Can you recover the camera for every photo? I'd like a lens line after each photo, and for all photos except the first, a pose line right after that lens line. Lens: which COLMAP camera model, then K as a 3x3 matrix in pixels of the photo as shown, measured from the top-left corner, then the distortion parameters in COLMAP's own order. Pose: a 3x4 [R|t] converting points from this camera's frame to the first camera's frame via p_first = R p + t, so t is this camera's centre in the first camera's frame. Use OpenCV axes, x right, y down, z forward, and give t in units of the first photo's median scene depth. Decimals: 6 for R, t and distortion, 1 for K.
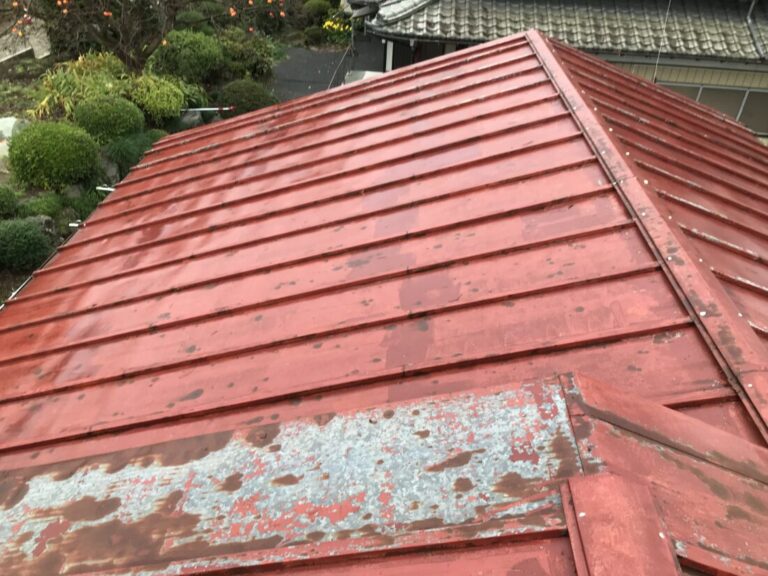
lens RADIAL K [[609.6, 0, 372.6], [0, 609.6, 283.5], [0, 0, 1]] dist [0.044952, -0.057309]
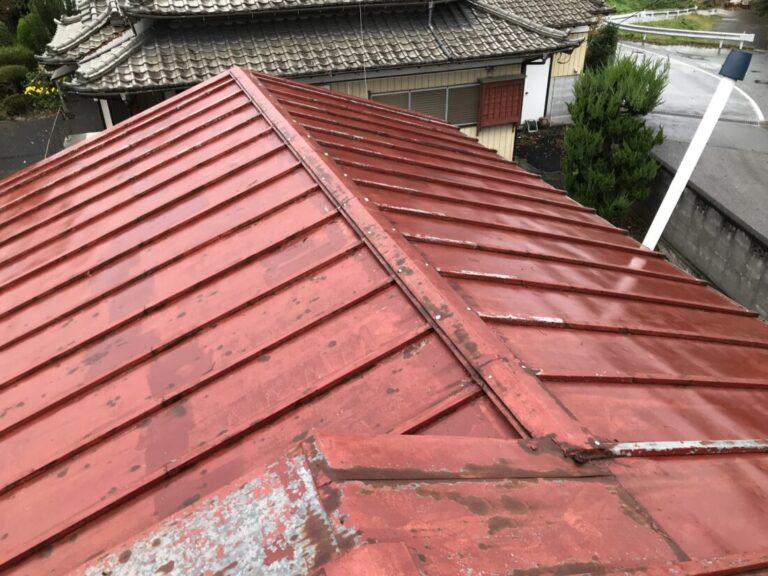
lens RADIAL K [[609.6, 0, 372.6], [0, 609.6, 283.5], [0, 0, 1]] dist [0.044952, -0.057309]
pose [[0.911060, -0.265521, 0.315385, 0.105386], [0.279675, 0.960095, 0.000393, -0.030422], [-0.302904, 0.087848, 0.948964, 0.044959]]
